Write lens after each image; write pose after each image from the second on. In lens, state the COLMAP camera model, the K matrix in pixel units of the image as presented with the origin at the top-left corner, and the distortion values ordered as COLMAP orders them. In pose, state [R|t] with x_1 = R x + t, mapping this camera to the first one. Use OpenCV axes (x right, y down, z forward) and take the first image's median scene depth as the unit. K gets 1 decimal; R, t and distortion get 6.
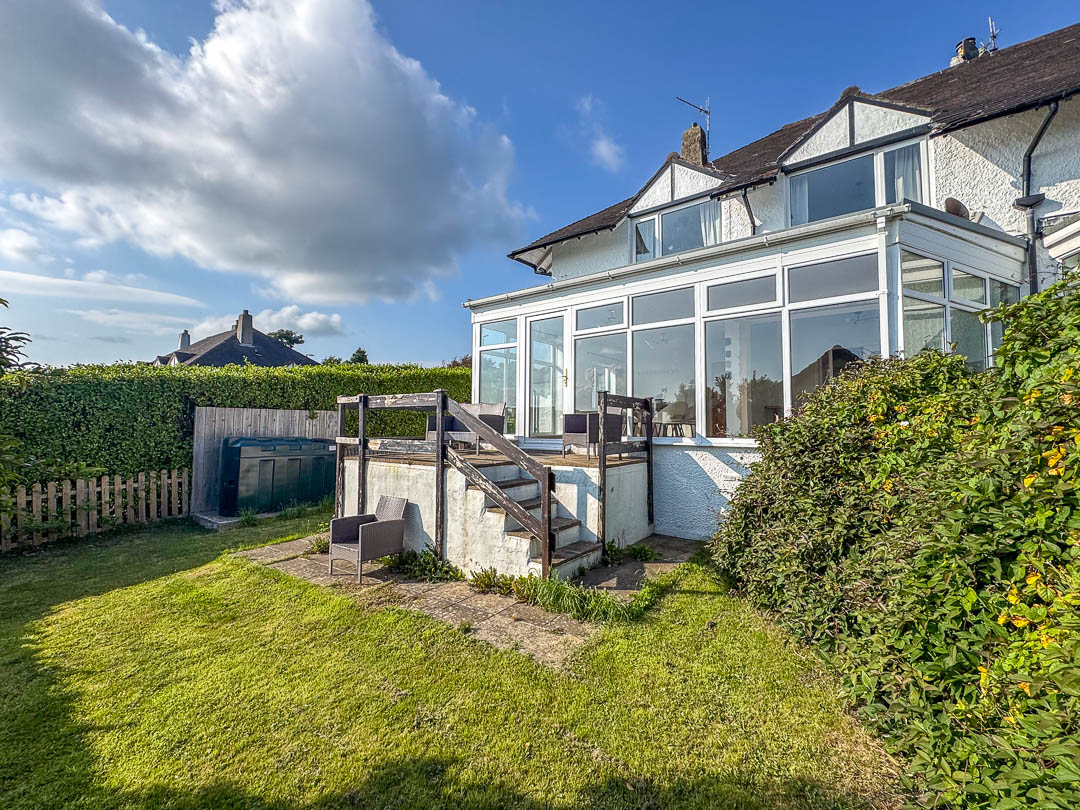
lens RADIAL K [[446.2, 0, 539.7], [0, 446.2, 401.7], [0, 0, 1]] dist [0.003207, 0.000146]
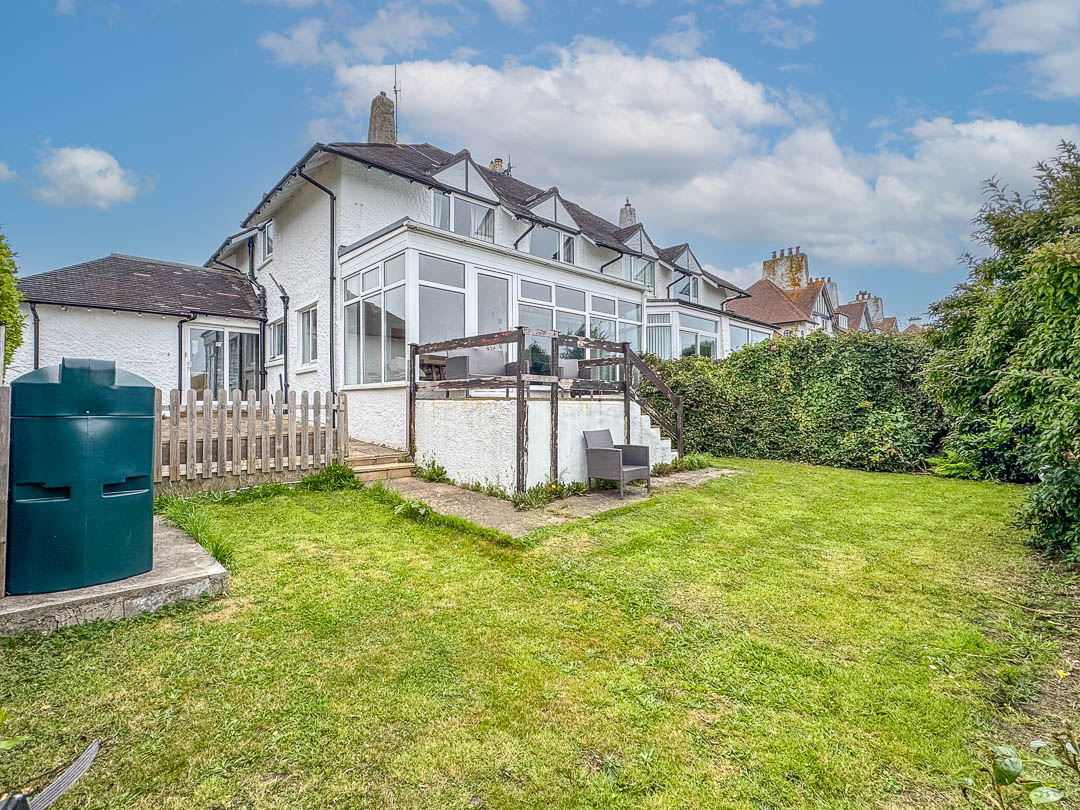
lens RADIAL K [[486.3, 0, 536.9], [0, 486.3, 403.9], [0, 0, 1]] dist [-0.003312, -0.000434]
pose [[0.188407, -0.001844, 0.982089, -1.694749], [-0.050650, 0.998649, 0.011592, 0.155075], [-0.980784, -0.051927, 0.188059, 1.005630]]
